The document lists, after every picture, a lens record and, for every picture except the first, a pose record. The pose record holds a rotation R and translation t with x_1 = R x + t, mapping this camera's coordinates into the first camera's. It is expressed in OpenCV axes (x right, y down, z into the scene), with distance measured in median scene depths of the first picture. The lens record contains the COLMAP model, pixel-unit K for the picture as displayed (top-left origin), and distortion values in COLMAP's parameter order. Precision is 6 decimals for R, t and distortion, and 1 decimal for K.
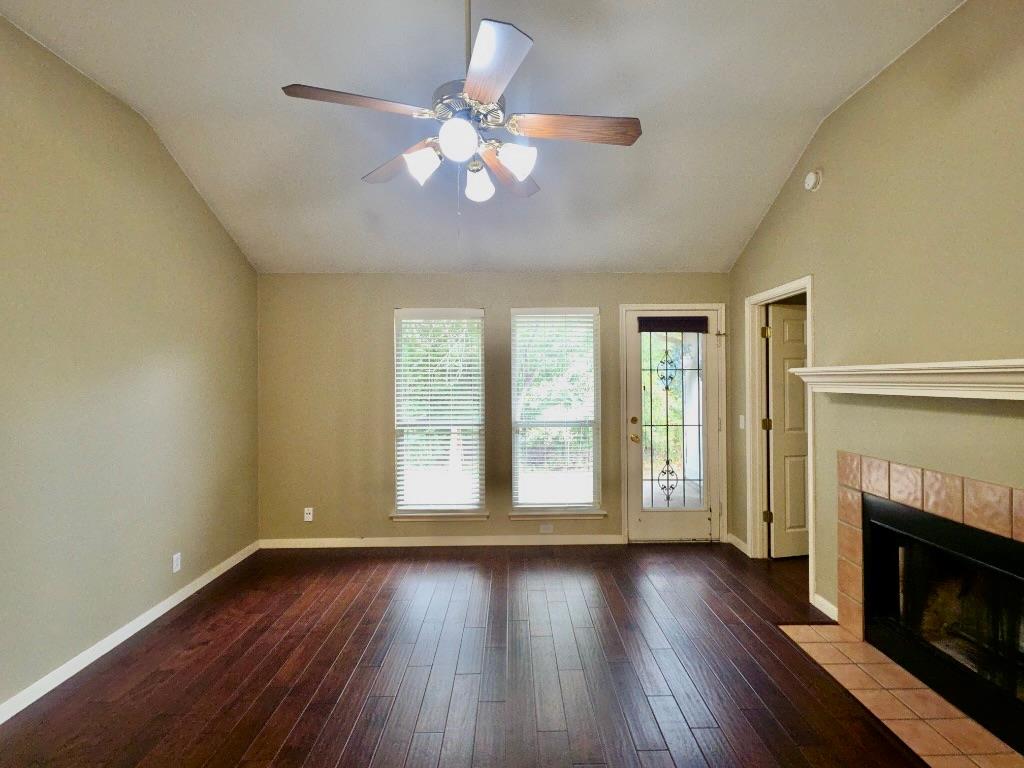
lens RADIAL K [[487.1, 0, 517.5], [0, 487.1, 377.9], [0, 0, 1]] dist [0.009873, -0.001314]
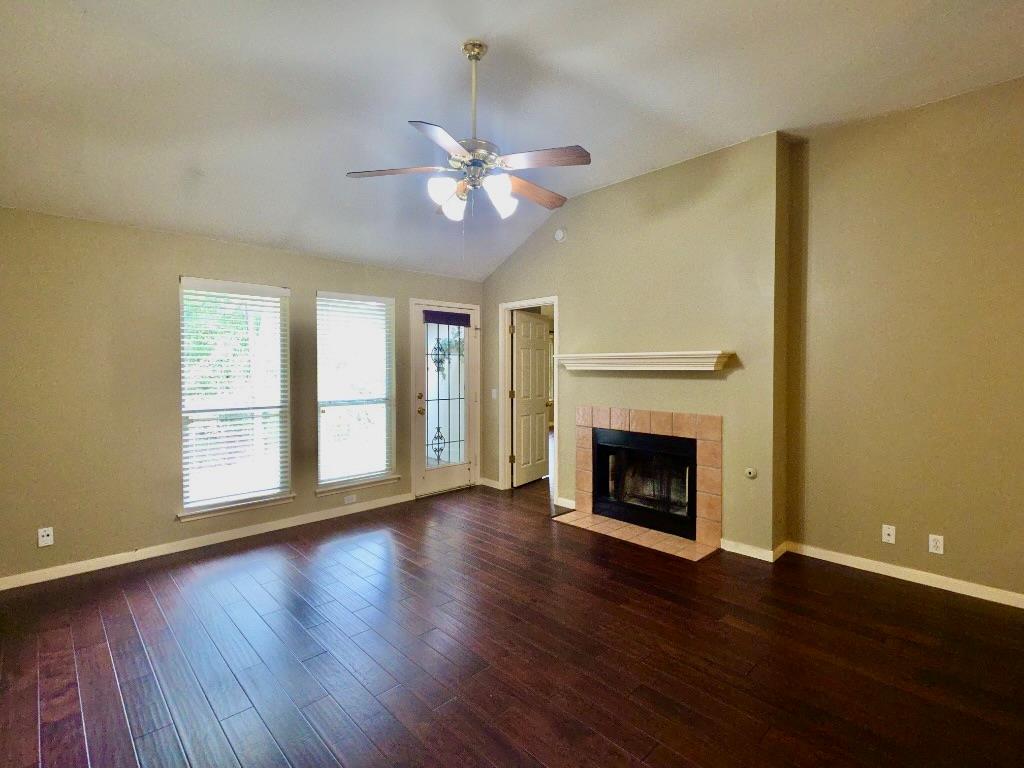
lens RADIAL K [[487.1, 0, 509.9], [0, 487.1, 378.6], [0, 0, 1]] dist [0.009873, -0.001314]
pose [[0.733818, -0.011328, 0.679252, -0.415966], [-0.007273, 0.999673, 0.024528, 0.013084], [-0.679307, -0.022939, 0.733496, -0.029943]]
